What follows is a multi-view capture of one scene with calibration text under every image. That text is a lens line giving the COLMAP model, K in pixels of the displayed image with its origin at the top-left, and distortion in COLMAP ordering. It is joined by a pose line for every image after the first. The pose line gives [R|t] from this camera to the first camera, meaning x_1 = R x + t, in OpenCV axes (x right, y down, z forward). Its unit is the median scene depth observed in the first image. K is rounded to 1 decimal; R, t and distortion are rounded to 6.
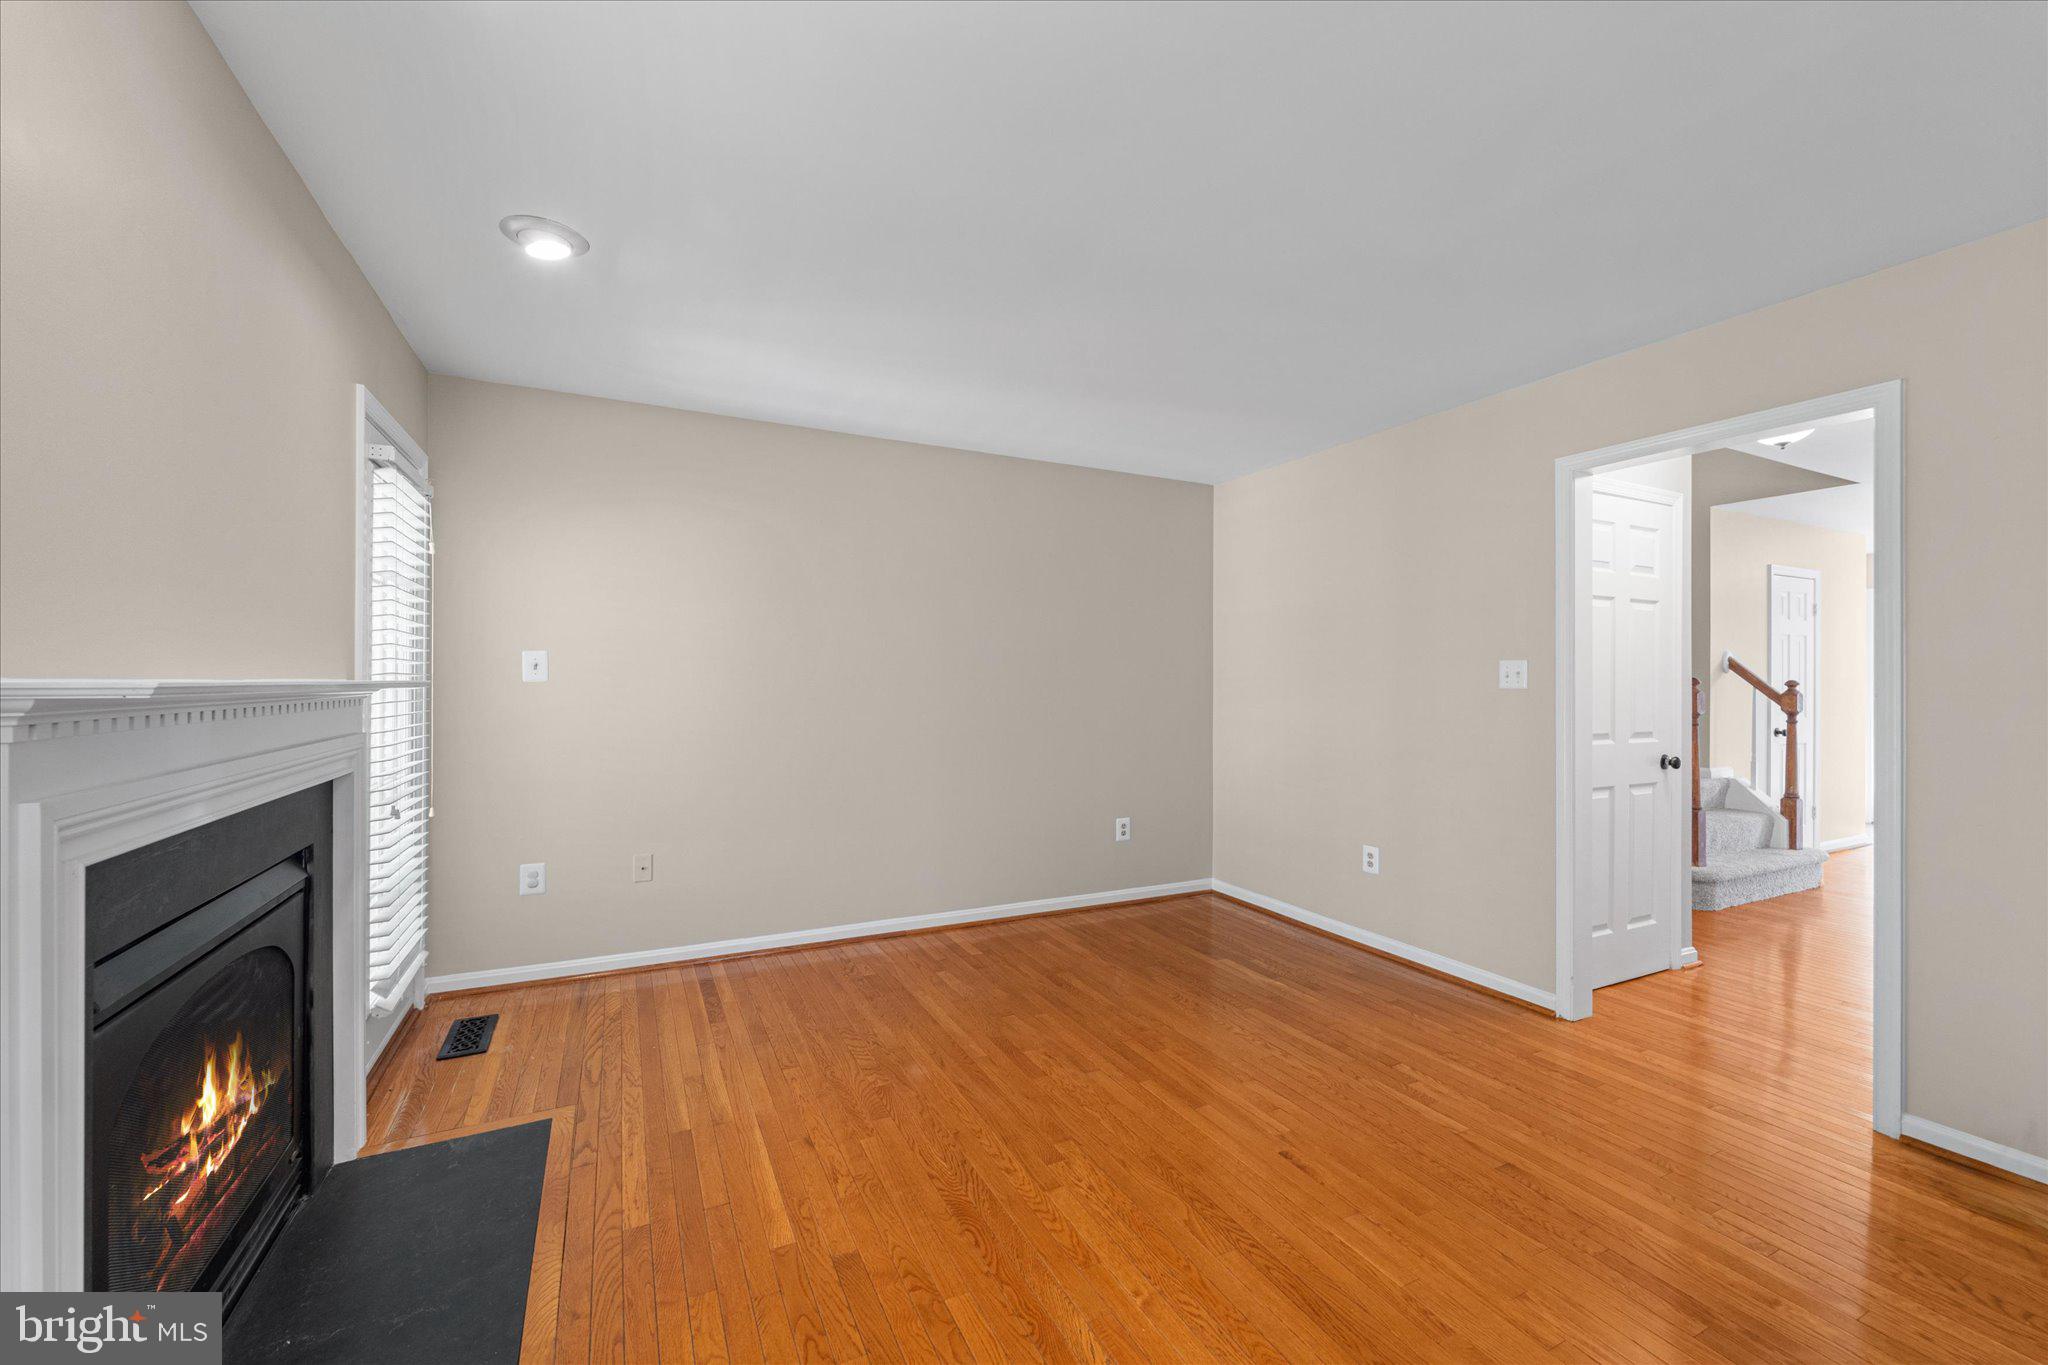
lens RADIAL K [[818.9, 0, 1042.8], [0, 818.9, 678.0], [0, 0, 1]] dist [0.019382, 0.000296]
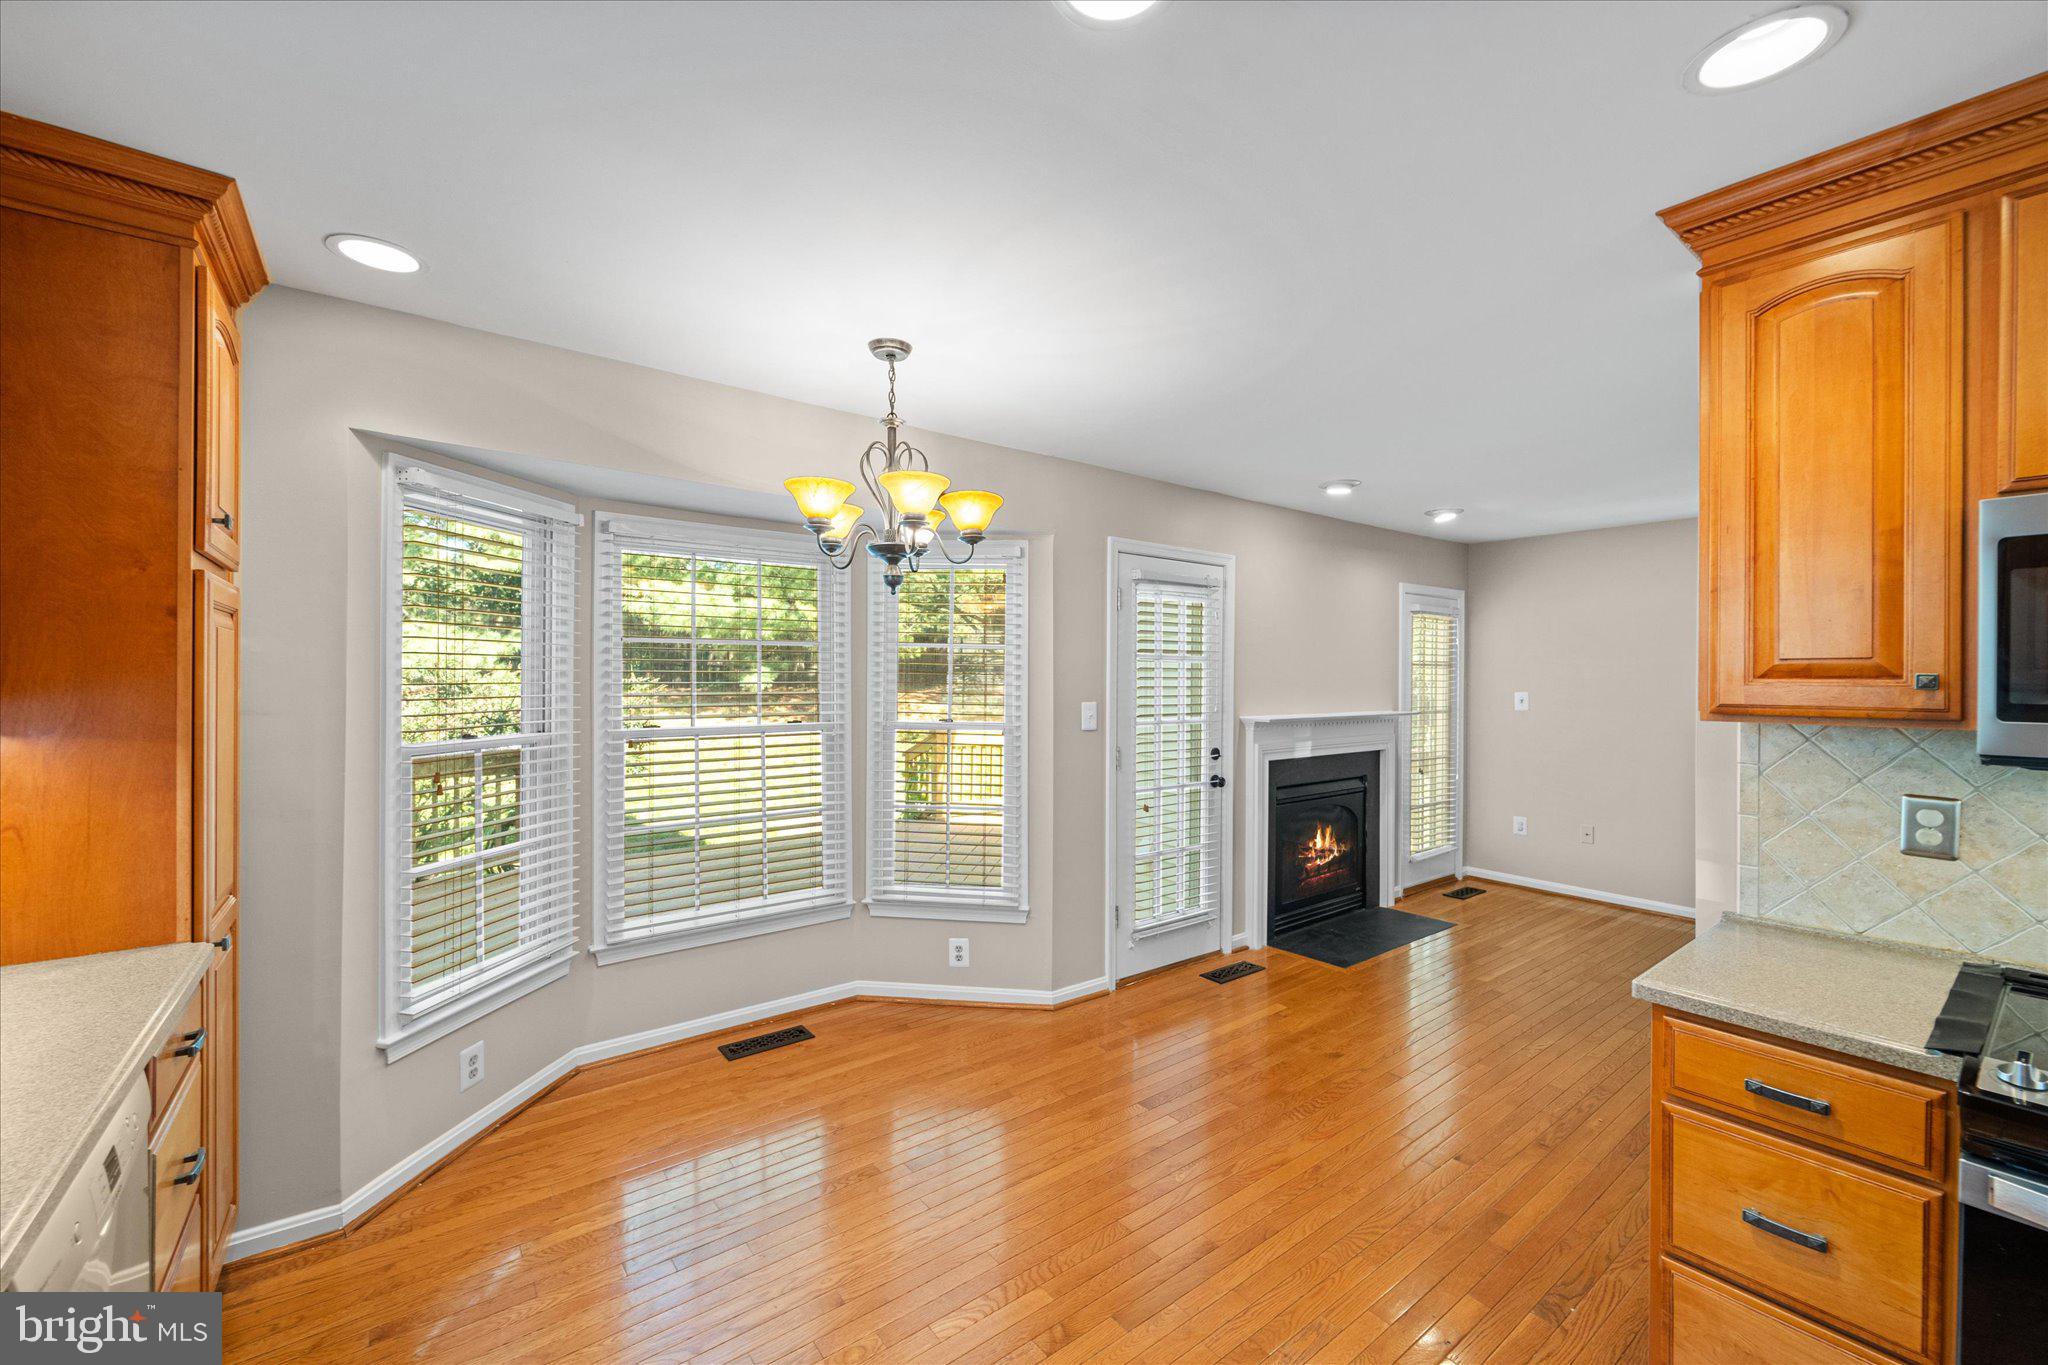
lens RADIAL K [[818.9, 0, 1028.4], [0, 818.9, 682.4], [0, 0, 1]] dist [0.019382, 0.000296]
pose [[0.189473, 0.006837, -0.981862, 1.279839], [-0.002735, 0.999976, 0.006435, -0.090125], [0.981882, 0.001466, 0.189487, -0.478893]]
